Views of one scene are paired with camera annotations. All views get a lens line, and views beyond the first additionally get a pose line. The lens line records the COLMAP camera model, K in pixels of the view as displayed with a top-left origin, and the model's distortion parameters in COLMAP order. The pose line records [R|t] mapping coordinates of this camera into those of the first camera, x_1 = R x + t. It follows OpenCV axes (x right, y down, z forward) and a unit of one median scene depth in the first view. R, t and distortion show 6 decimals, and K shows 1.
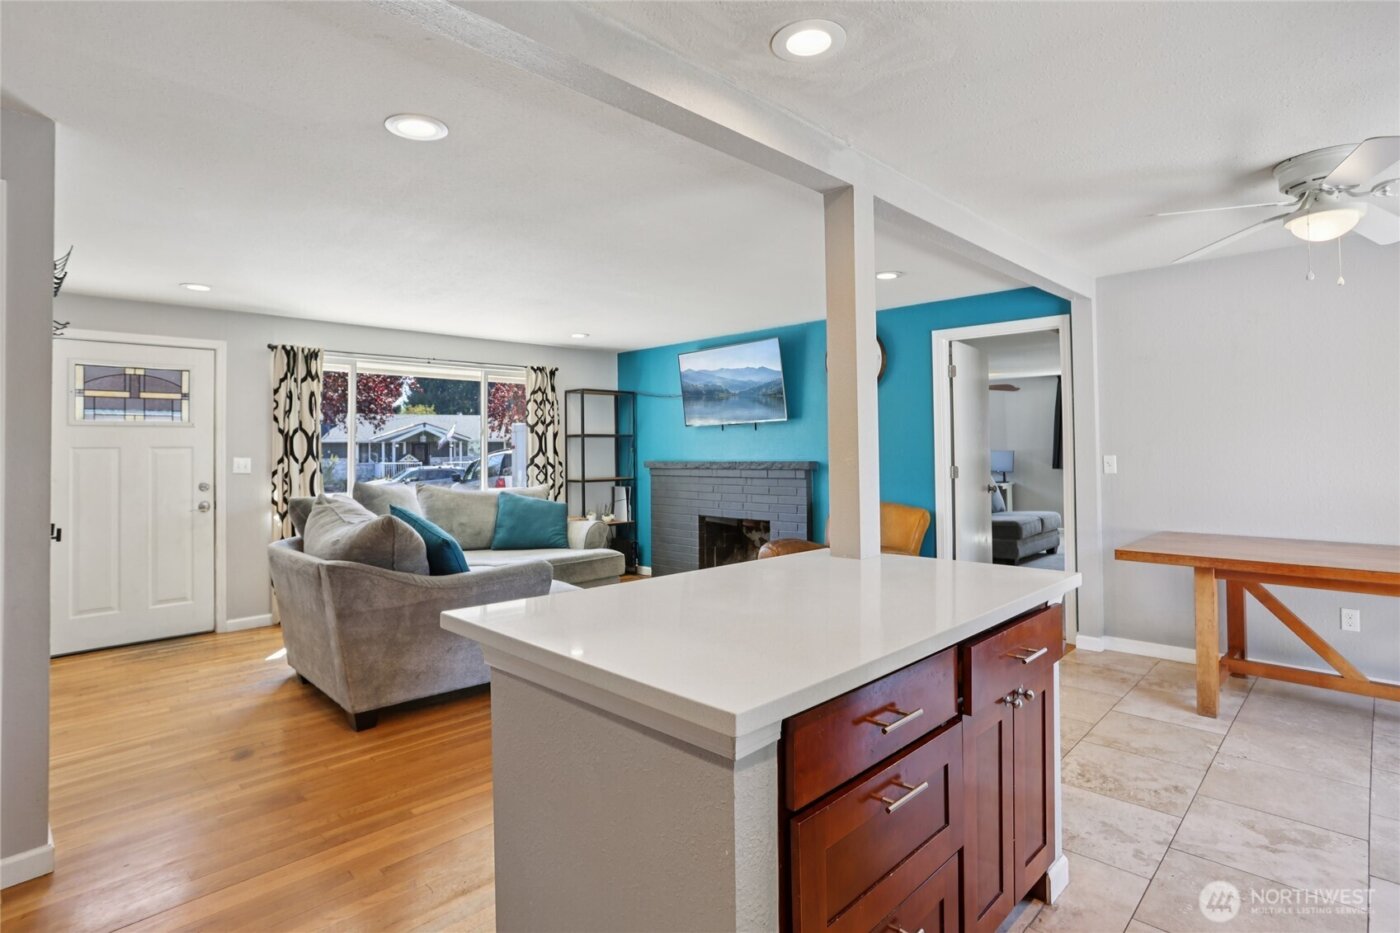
lens RADIAL K [[721.7, 0, 703.7], [0, 721.7, 437.9], [0, 0, 1]] dist [-0.071989, 0.047289]
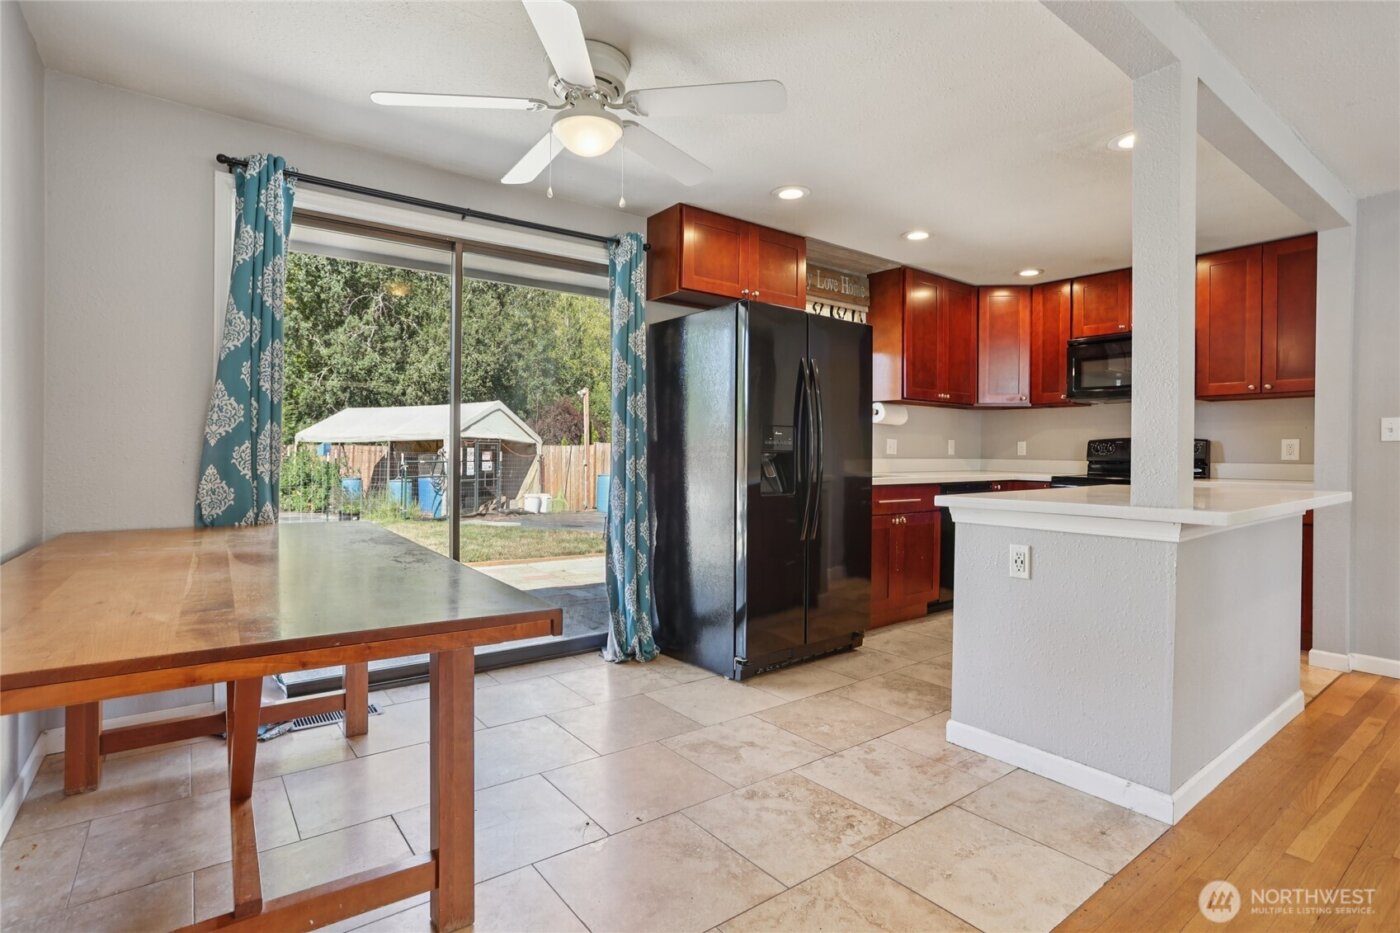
lens RADIAL K [[689.4, 0, 697.5], [0, 689.4, 457.2], [0, 0, 1]] dist [-0.067495, 0.041521]
pose [[-0.988477, 0.004929, 0.151293, 0.305036], [0.002845, 0.999898, -0.013990, 0.055405], [-0.151347, -0.013399, -0.988390, 0.897846]]
